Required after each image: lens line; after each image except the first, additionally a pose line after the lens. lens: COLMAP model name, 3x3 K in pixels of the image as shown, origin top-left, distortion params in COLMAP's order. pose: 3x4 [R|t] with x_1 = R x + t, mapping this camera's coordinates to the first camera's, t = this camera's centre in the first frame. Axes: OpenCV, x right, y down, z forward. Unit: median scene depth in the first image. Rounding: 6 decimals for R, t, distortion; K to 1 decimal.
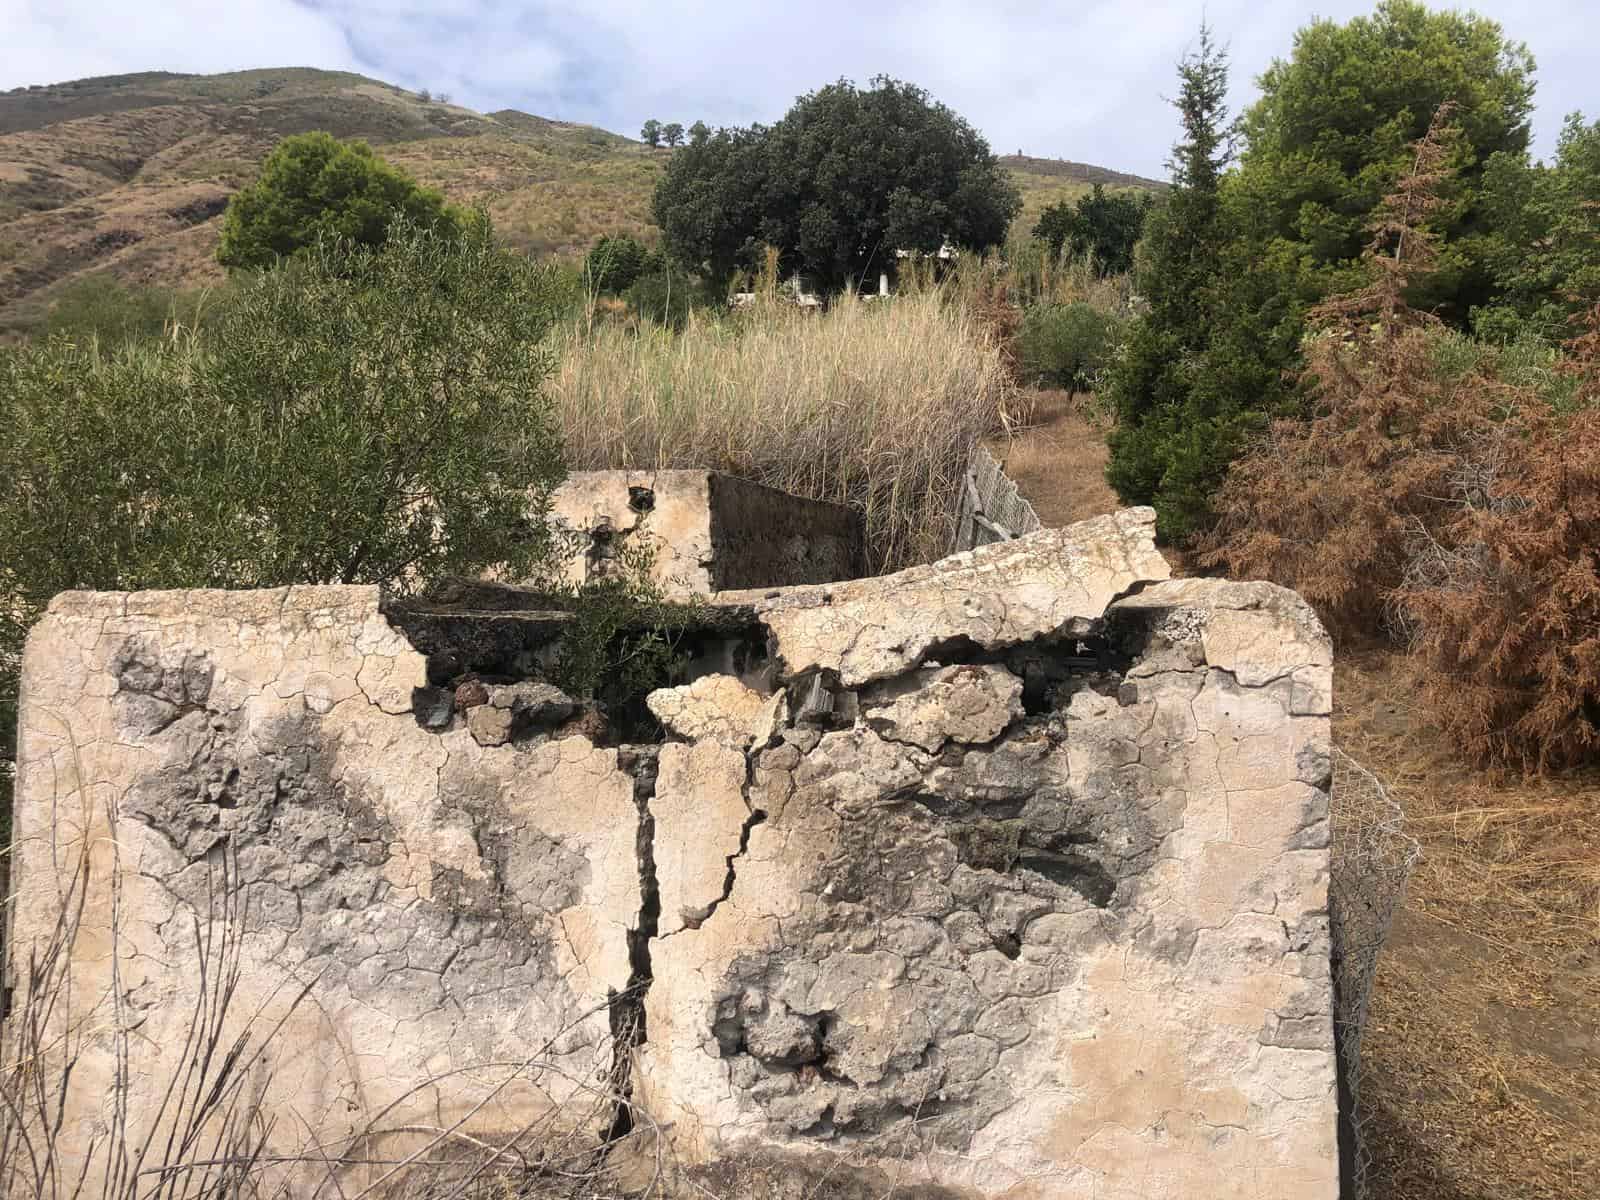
lens RADIAL K [[1412.4, 0, 798.3], [0, 1412.4, 590.4], [0, 0, 1]] dist [0.085464, -0.096019]
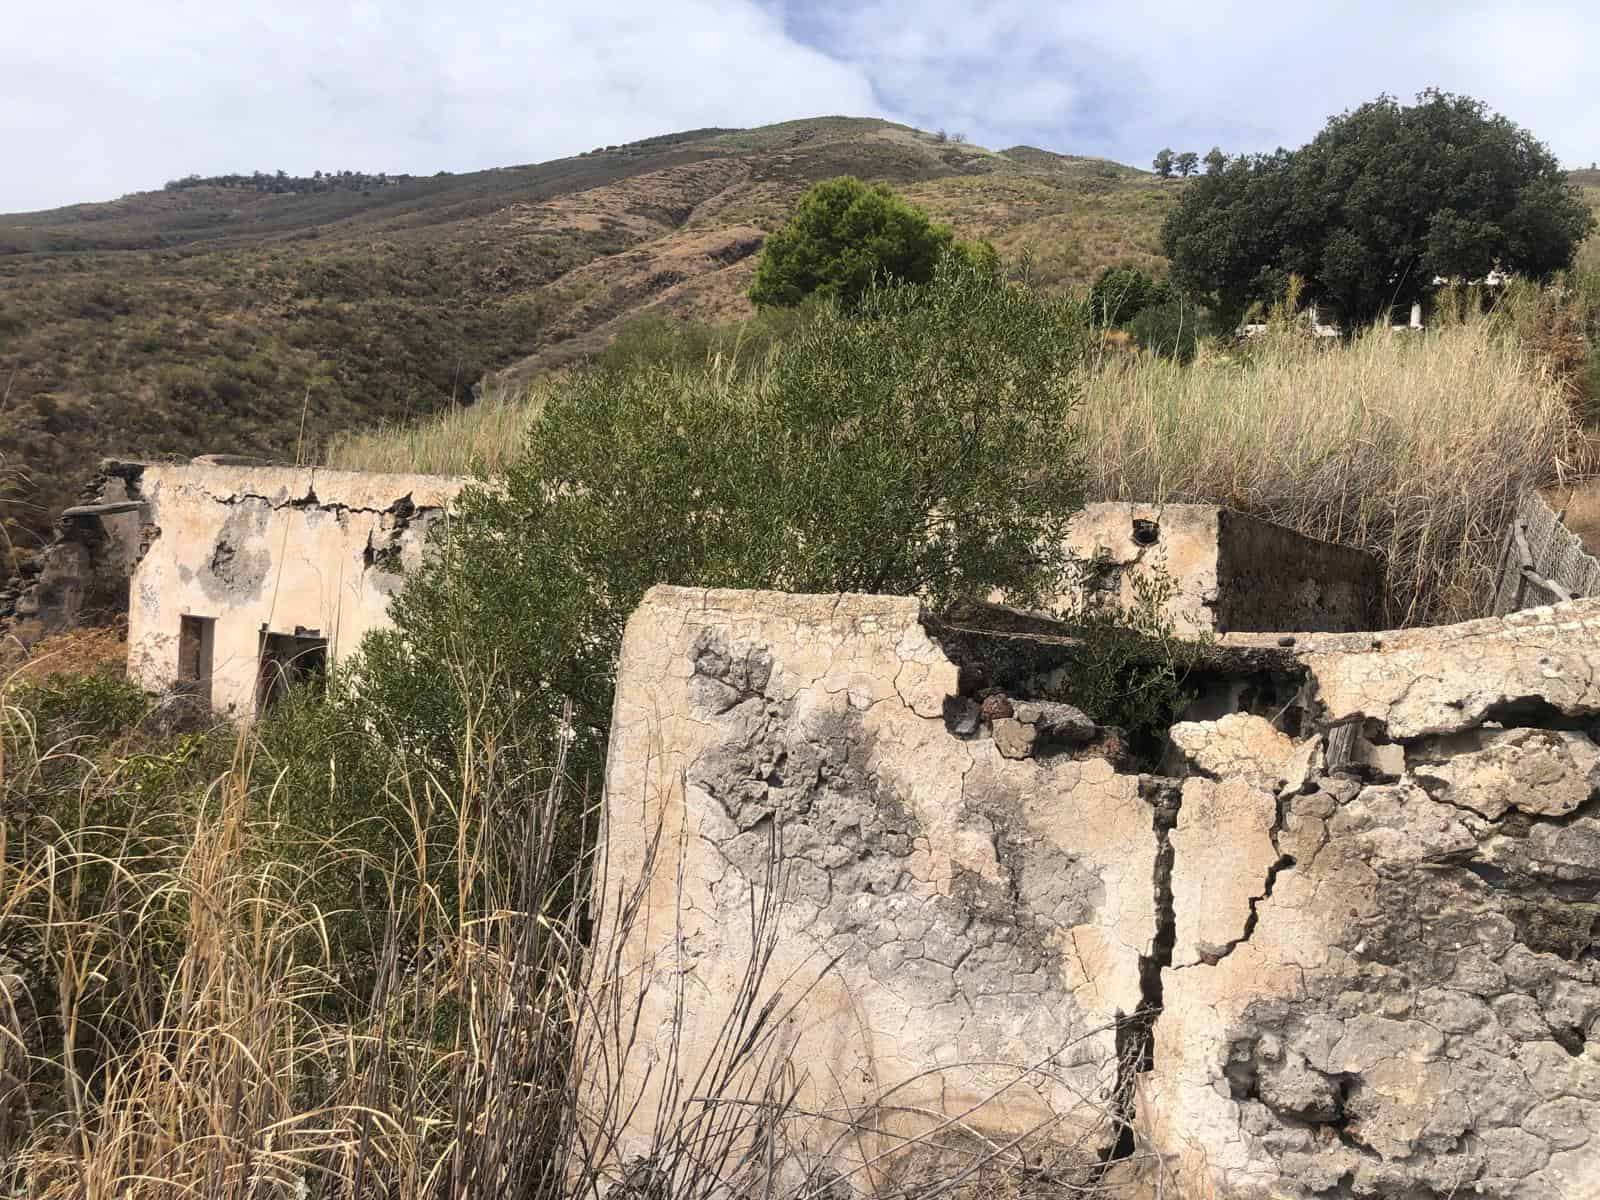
lens RADIAL K [[1411.8, 0, 765.8], [0, 1411.8, 577.8], [0, 0, 1]] dist [0.049205, -0.055749]
pose [[0.935150, 0.065054, -0.348228, -0.022692], [-0.075256, 0.997039, -0.015834, 0.005052], [0.346166, 0.041014, 0.937276, -0.030676]]
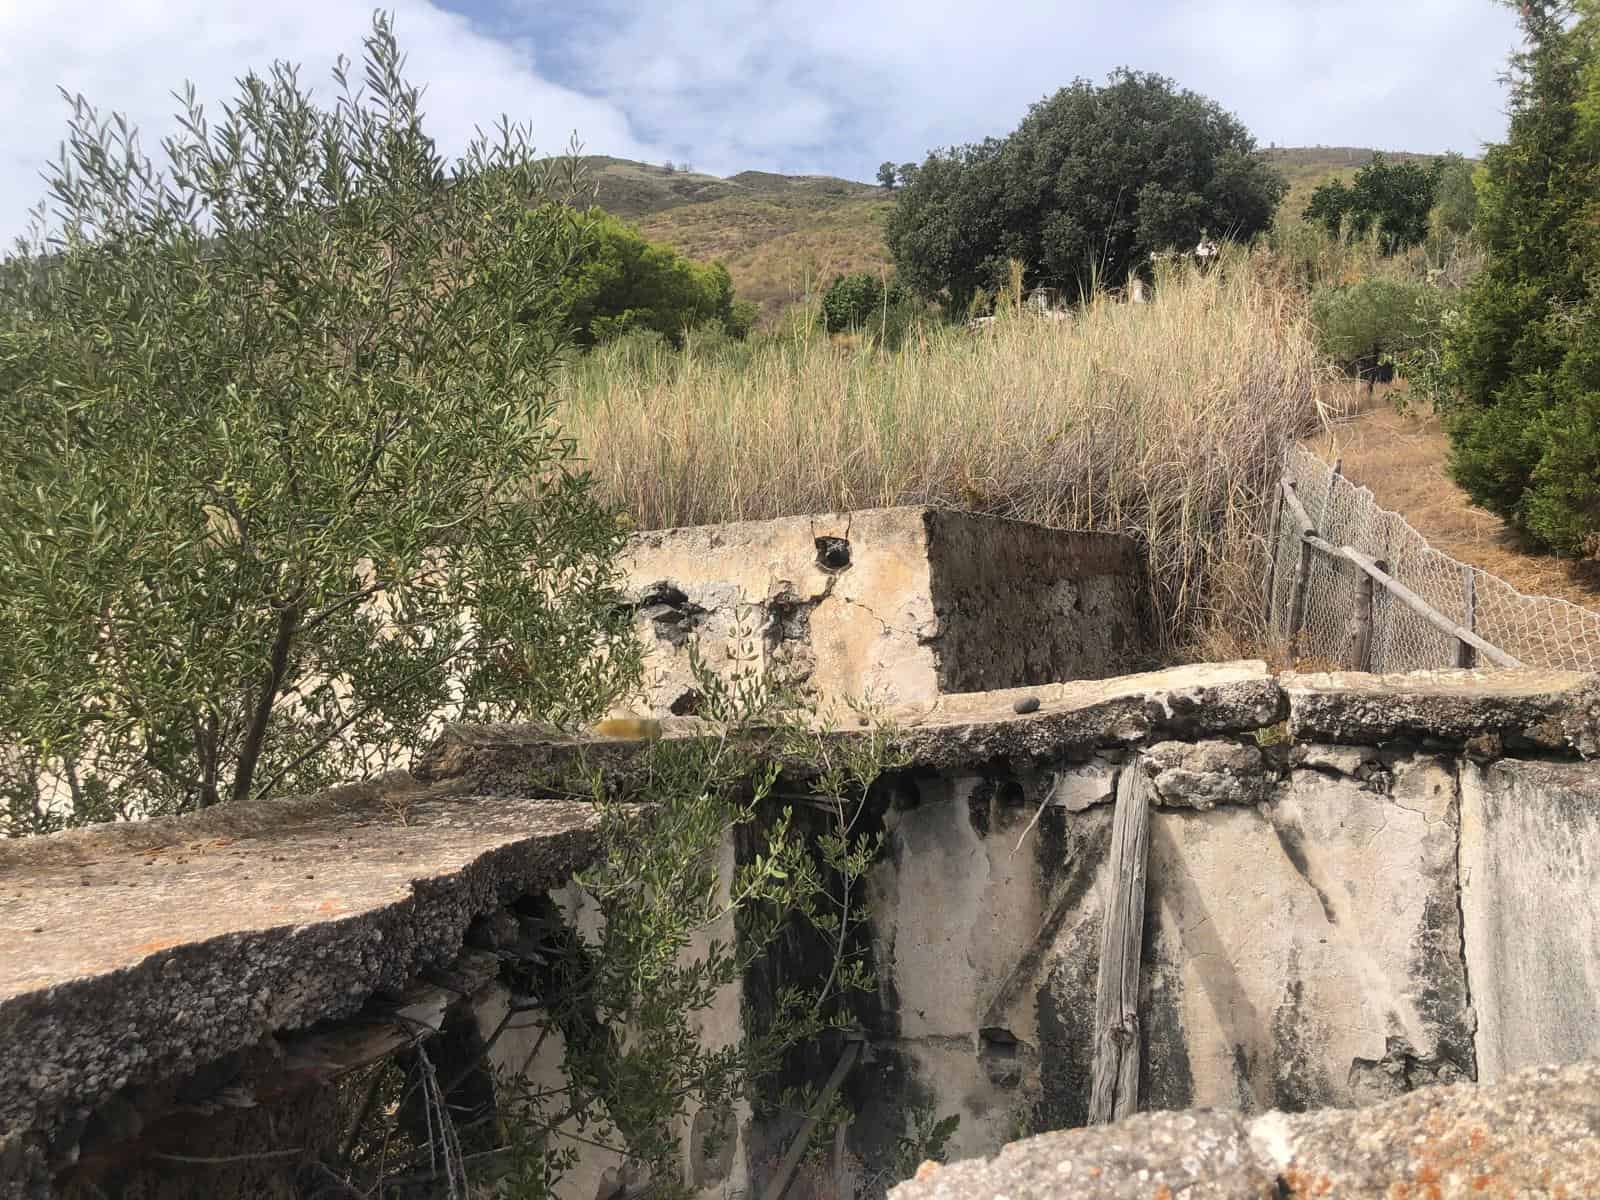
lens RADIAL K [[1411.8, 0, 765.8], [0, 1411.8, 577.8], [0, 0, 1]] dist [0.049205, -0.055749]
pose [[0.976373, -0.067503, -0.205278, 0.001516], [0.060332, 0.997336, -0.041003, -0.045678], [0.207499, 0.027649, 0.977844, 0.543911]]
